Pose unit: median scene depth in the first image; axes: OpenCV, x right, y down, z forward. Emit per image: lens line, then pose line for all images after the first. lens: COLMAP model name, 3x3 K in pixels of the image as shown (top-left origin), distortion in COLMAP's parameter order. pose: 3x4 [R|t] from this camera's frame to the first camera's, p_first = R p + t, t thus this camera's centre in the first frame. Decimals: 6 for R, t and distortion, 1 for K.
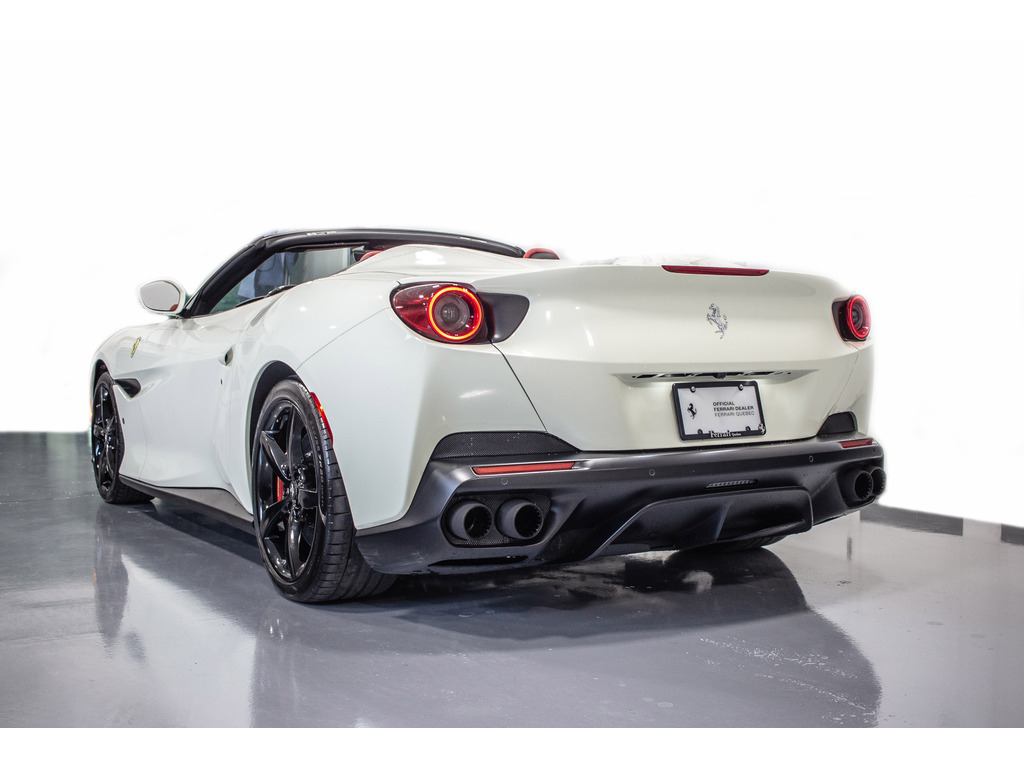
lens RADIAL K [[1166.1, 0, 512.0], [0, 1166.1, 384.7], [0, 0, 1]] dist [-0.068323, 0.000000]
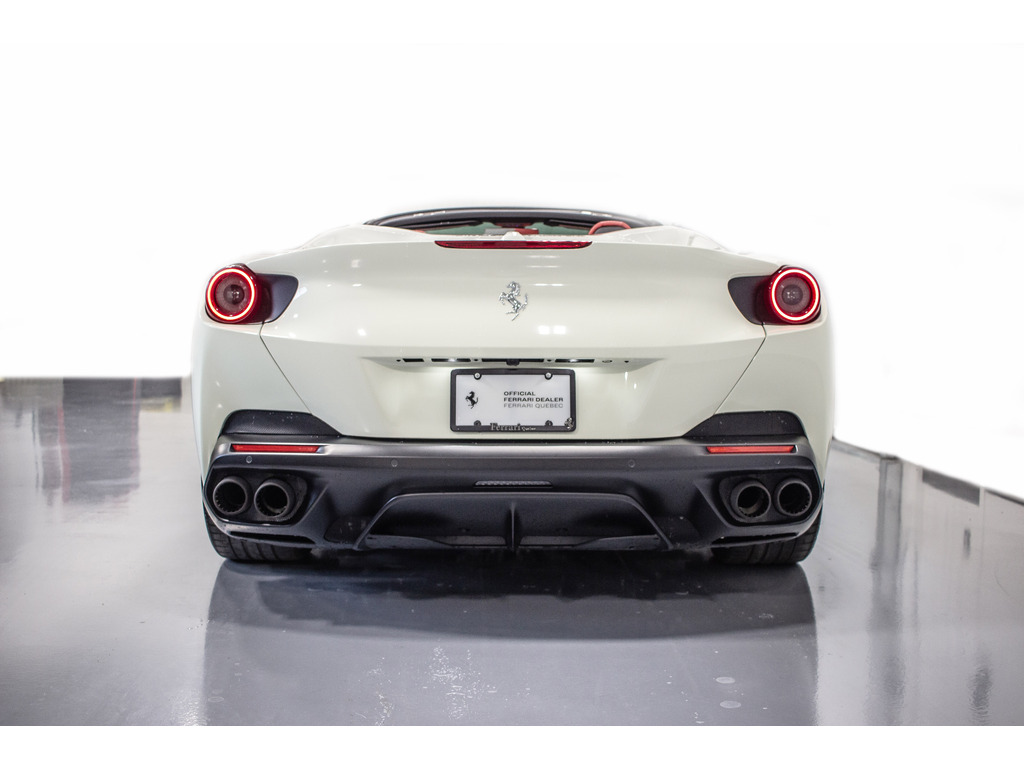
lens RADIAL K [[1099.7, 0, 512.0], [0, 1099.7, 384.1], [0, 0, 1]] dist [-0.135218, 0.000000]
pose [[0.869824, 0.040429, -0.491703, 0.594973], [-0.025880, 0.999004, 0.036359, -0.021516], [0.492683, -0.018901, 0.870004, 0.264512]]
